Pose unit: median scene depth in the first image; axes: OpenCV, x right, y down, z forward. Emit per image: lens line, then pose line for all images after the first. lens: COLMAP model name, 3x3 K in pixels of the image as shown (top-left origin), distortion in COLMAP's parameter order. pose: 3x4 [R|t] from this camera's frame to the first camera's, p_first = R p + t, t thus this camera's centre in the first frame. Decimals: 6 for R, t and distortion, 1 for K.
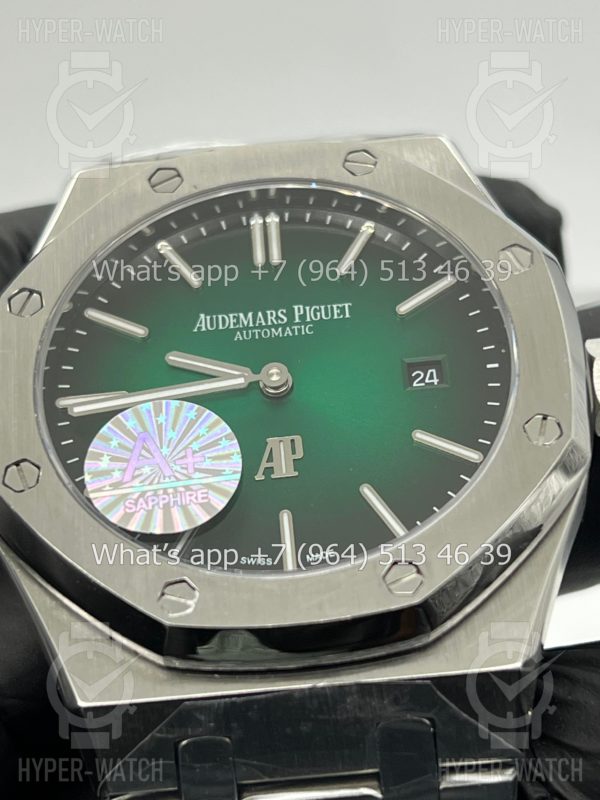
lens RADIAL K [[1921.6, 0, 300.0], [0, 1921.6, 400.0], [0, 0, 1]] dist [0.210531, -0.273003]
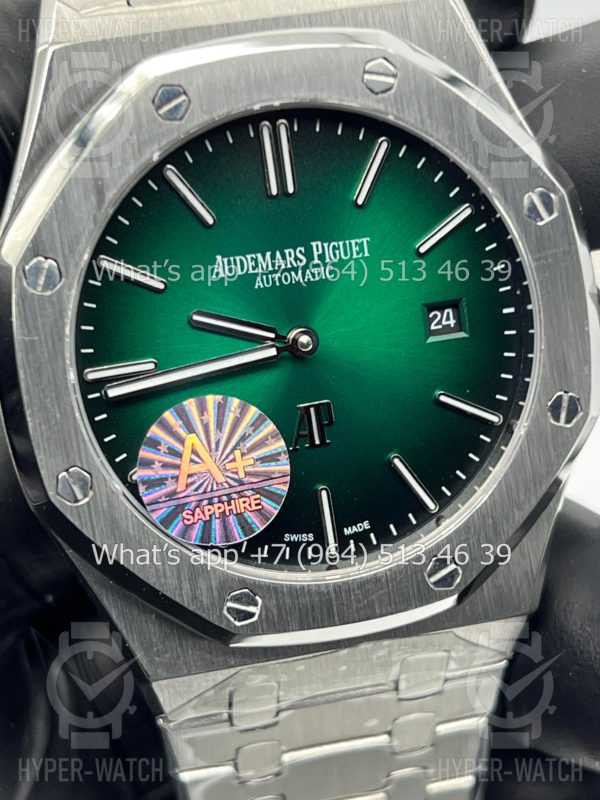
lens RADIAL K [[1921.6, 0, 300.0], [0, 1921.6, 400.0], [0, 0, 1]] dist [0.210531, -0.273003]
pose [[0.968127, -0.093608, 0.232309, -0.248522], [-0.071209, 0.786378, 0.613627, -0.597673], [-0.240124, -0.610611, 0.754648, 0.222249]]
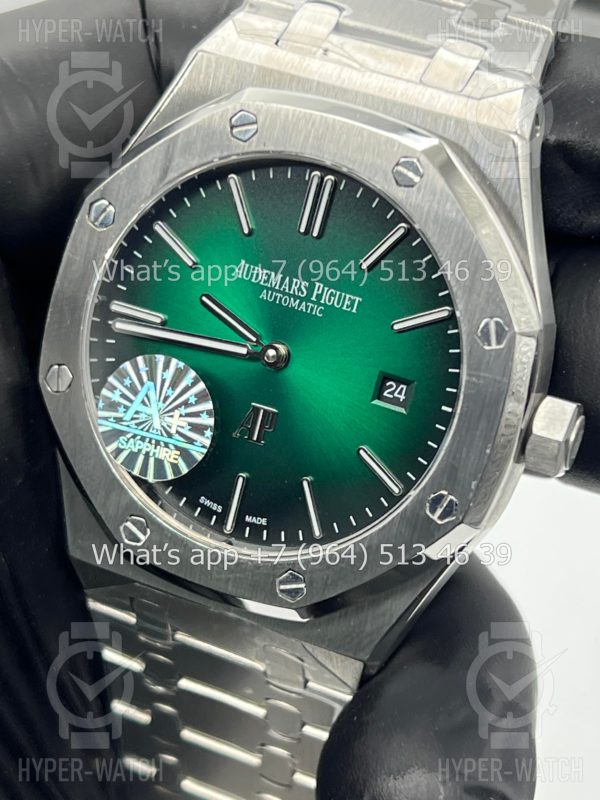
lens RADIAL K [[1921.6, 0, 300.0], [0, 1921.6, 400.0], [0, 0, 1]] dist [0.210531, -0.273003]
pose [[0.911840, 0.349243, -0.215819, 0.265444], [-0.129646, 0.743740, 0.655777, -0.763434], [0.389538, -0.569983, 0.723449, 0.131406]]
